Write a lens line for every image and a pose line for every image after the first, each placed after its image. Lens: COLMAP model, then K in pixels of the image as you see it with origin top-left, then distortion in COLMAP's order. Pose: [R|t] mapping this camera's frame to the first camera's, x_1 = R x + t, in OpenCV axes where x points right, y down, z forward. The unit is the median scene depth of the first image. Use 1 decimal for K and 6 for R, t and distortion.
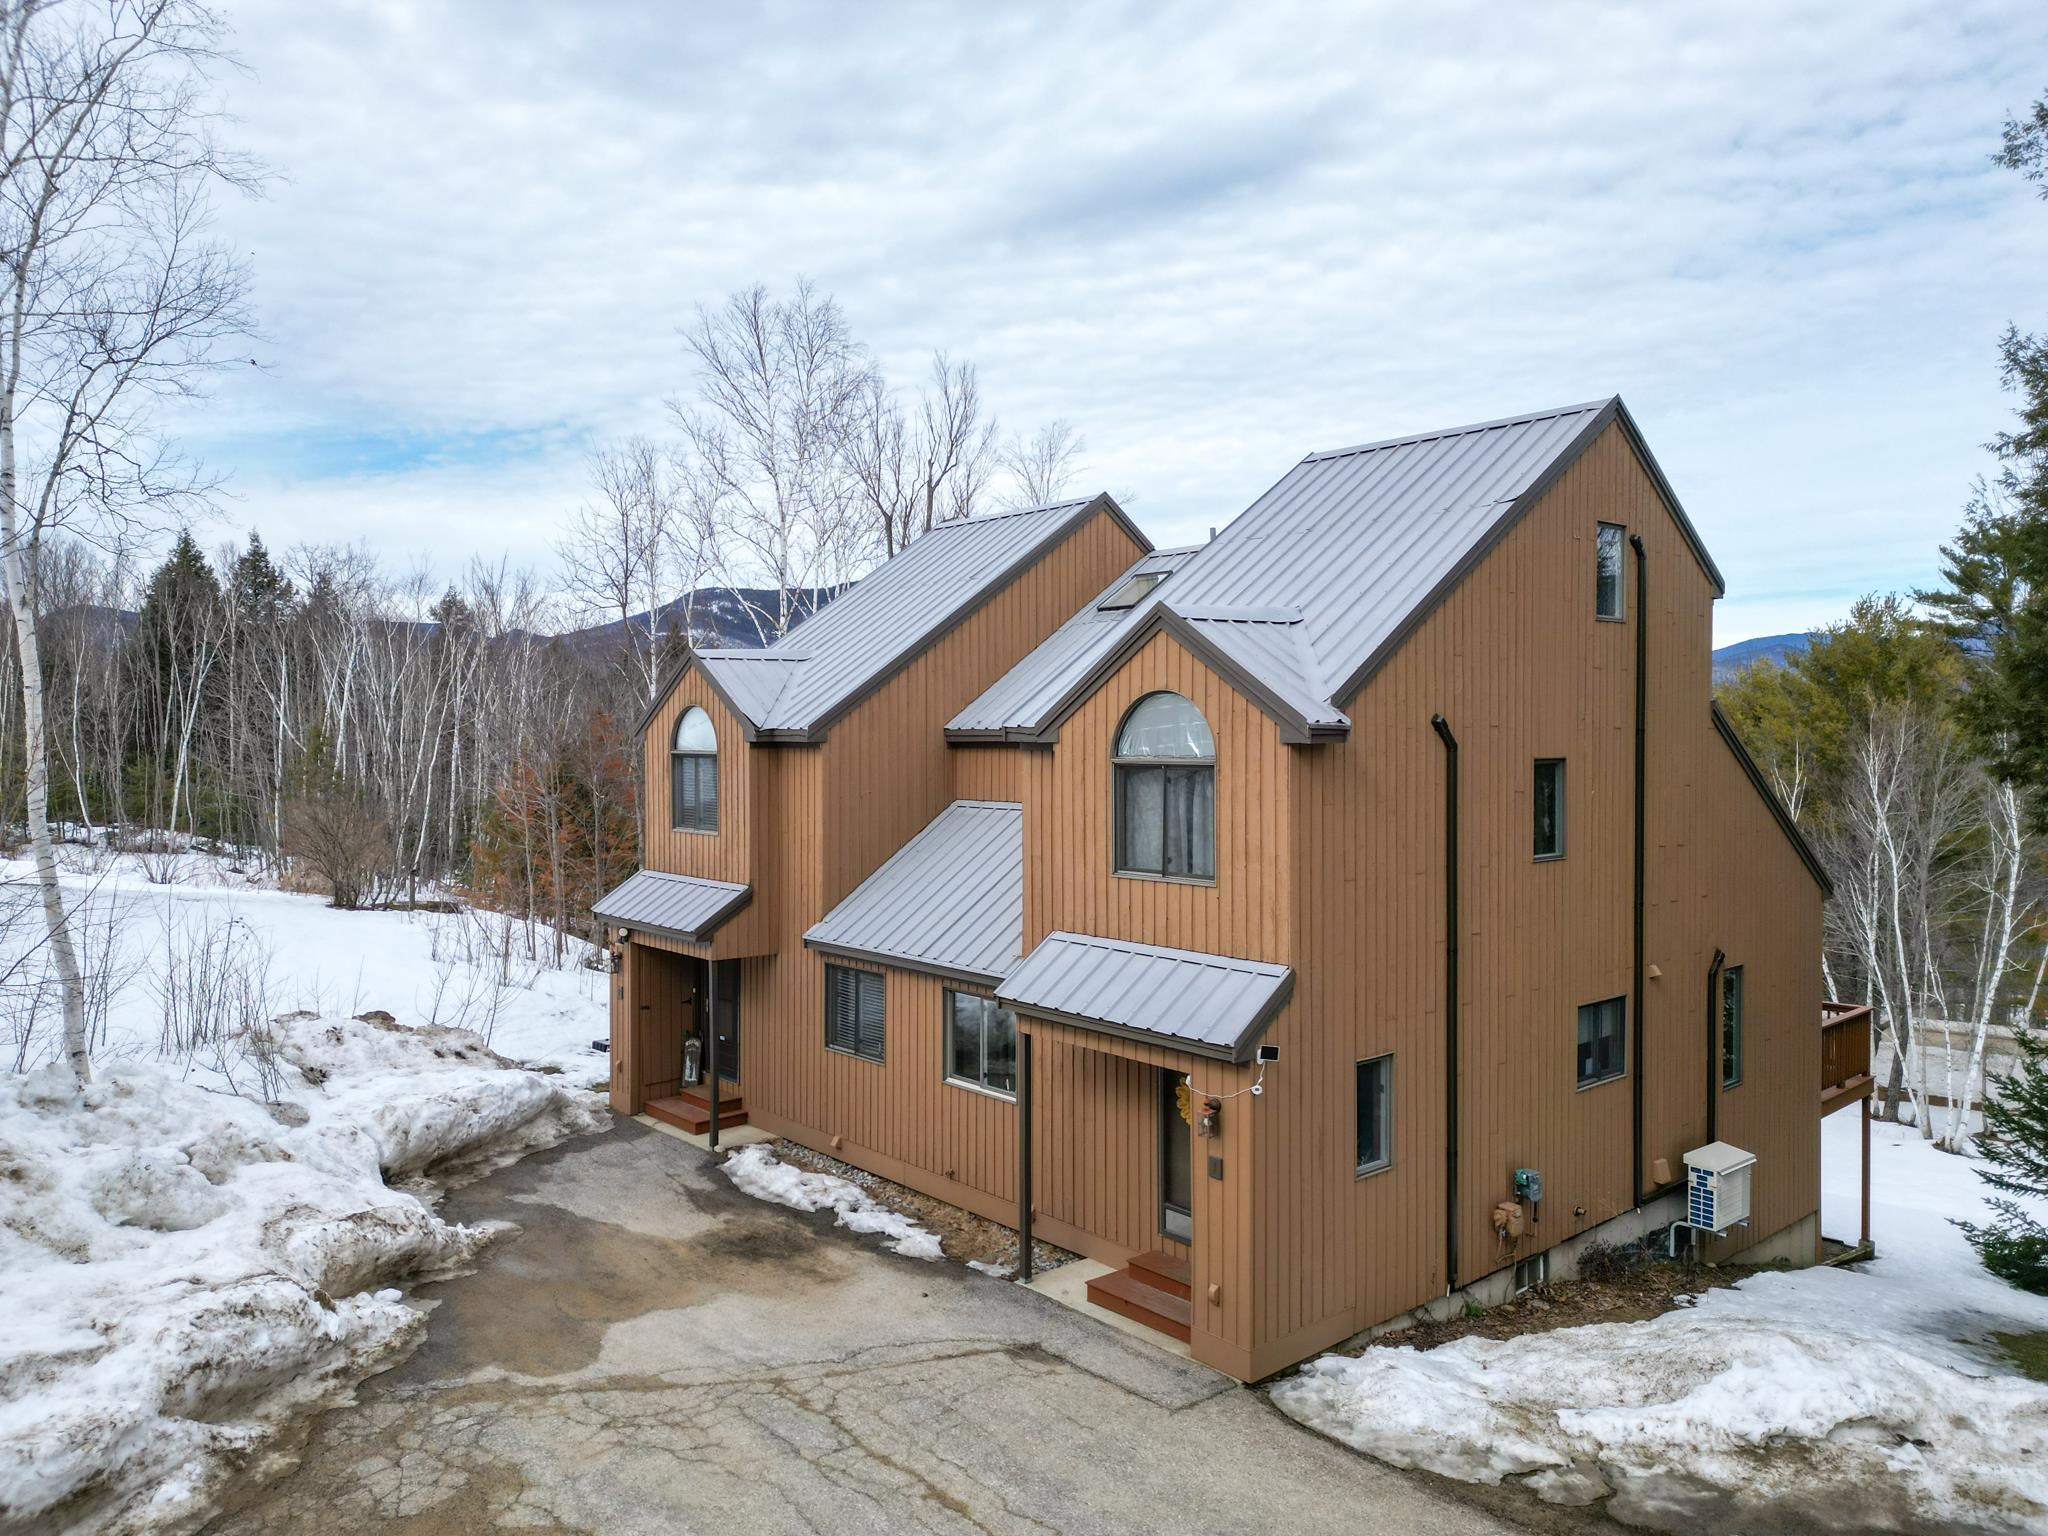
lens RADIAL K [[1463.8, 0, 1014.7], [0, 1463.8, 761.5], [0, 0, 1]] dist [0.080358, -0.070813]
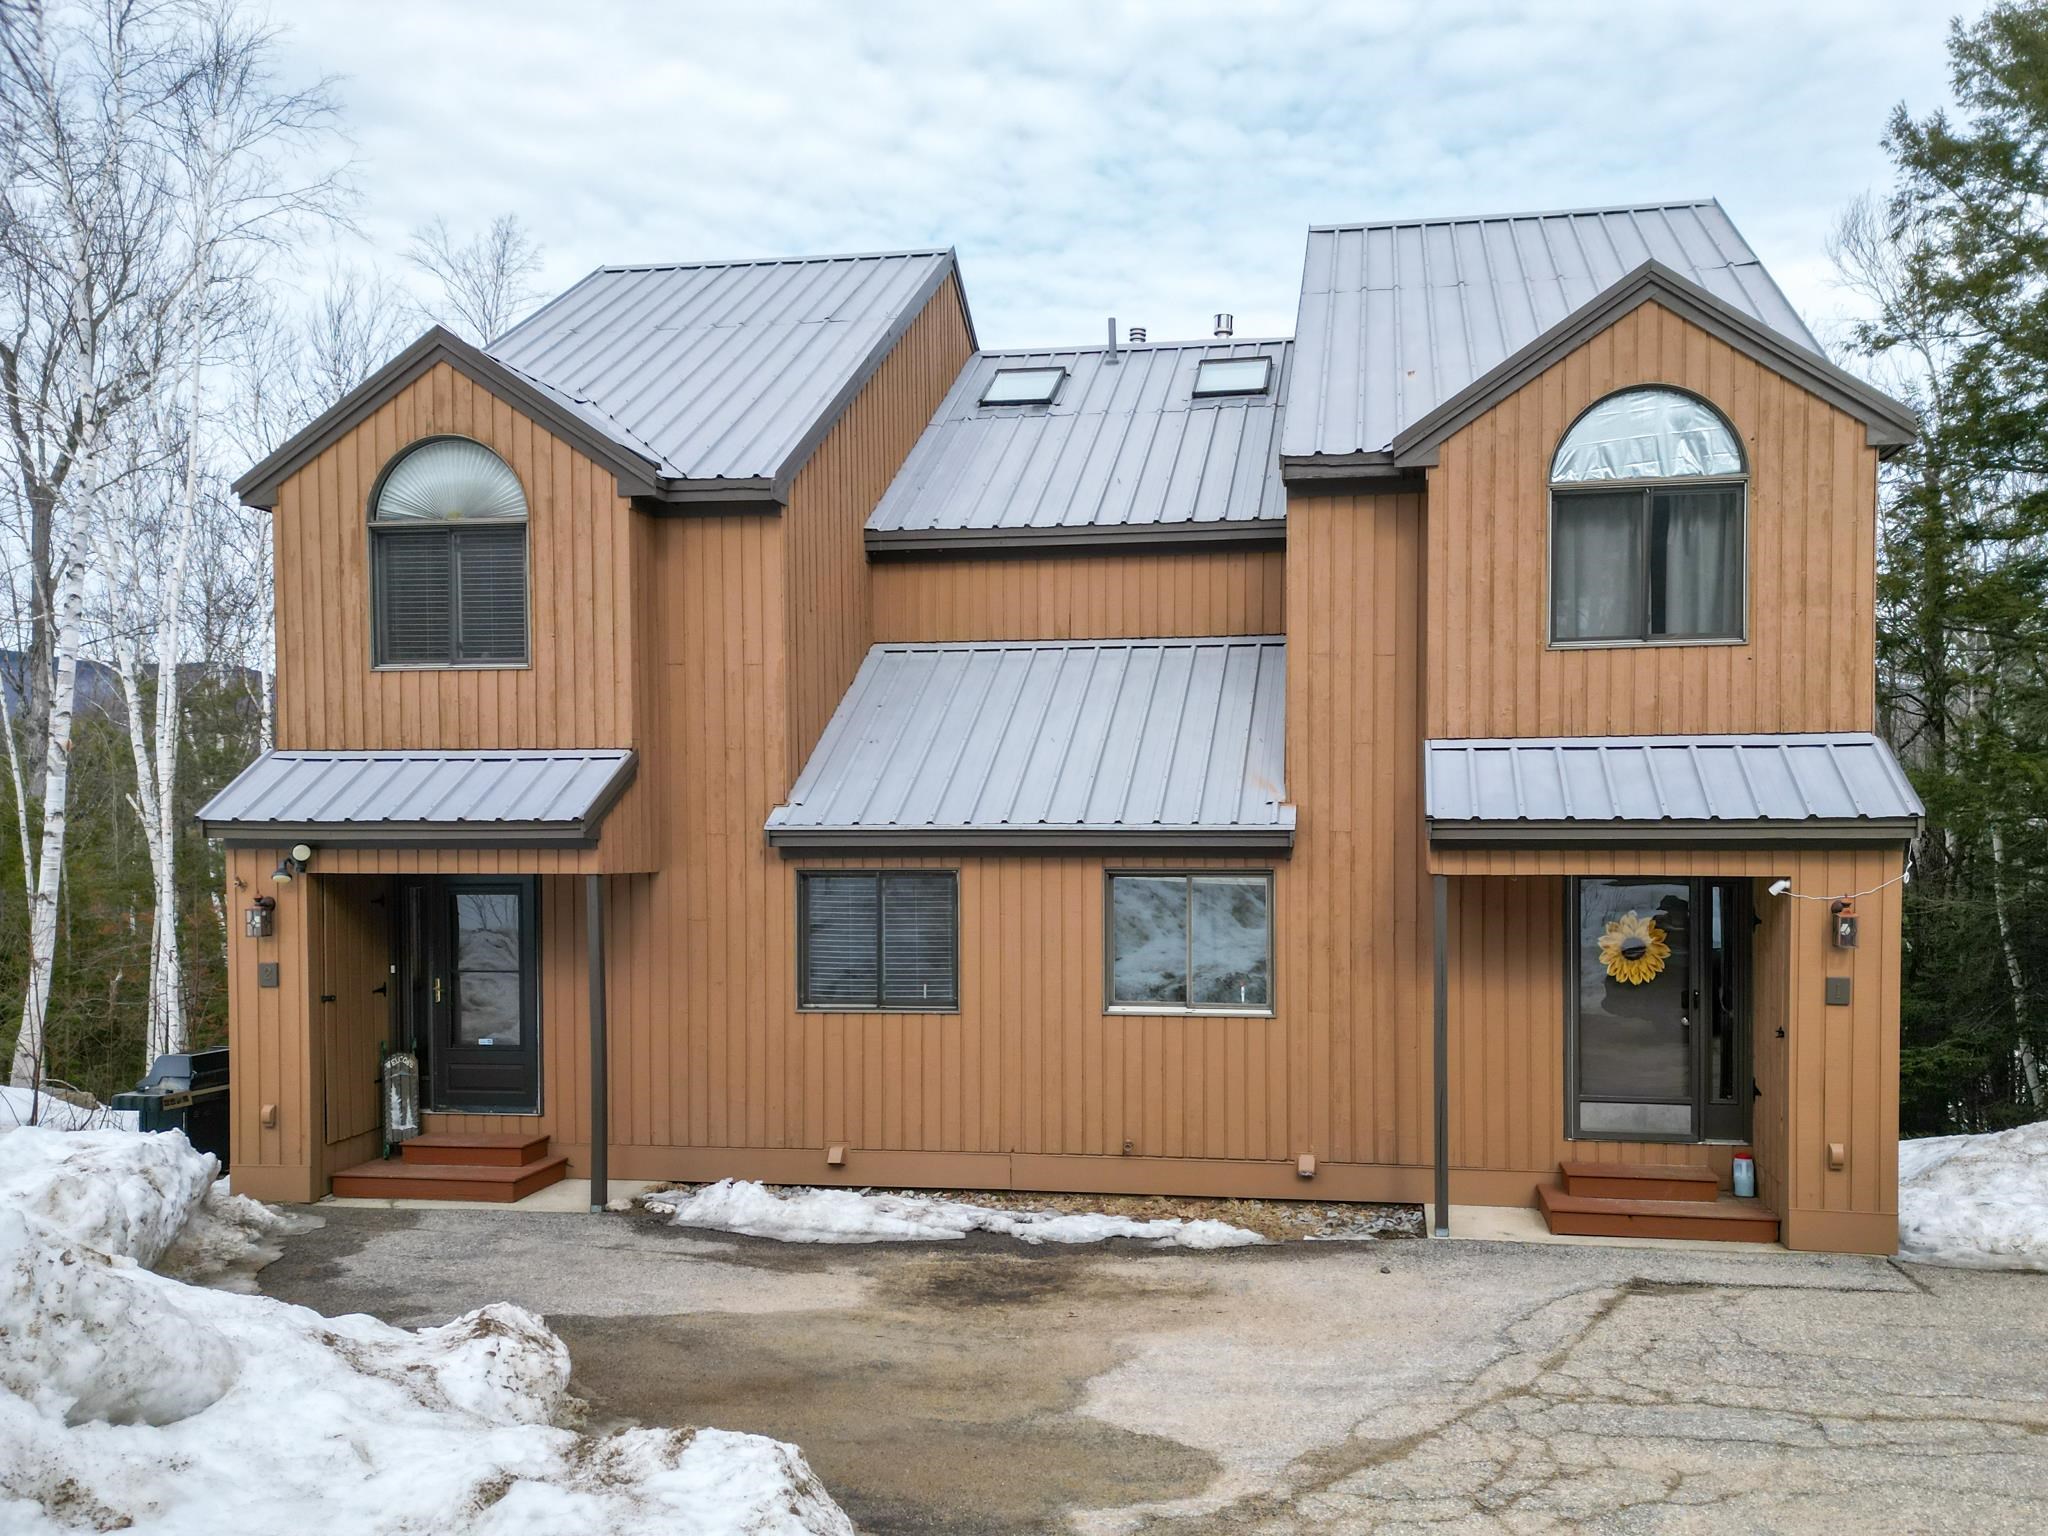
lens RADIAL K [[1610.2, 0, 1152.0], [0, 1610.2, 859.1], [0, 0, 1]] dist [0.087983, -0.089960]
pose [[0.756403, -0.017055, 0.653883, -0.544653], [0.017263, 0.999832, 0.006109, 0.156072], [-0.653878, 0.006667, 0.756571, 0.472918]]
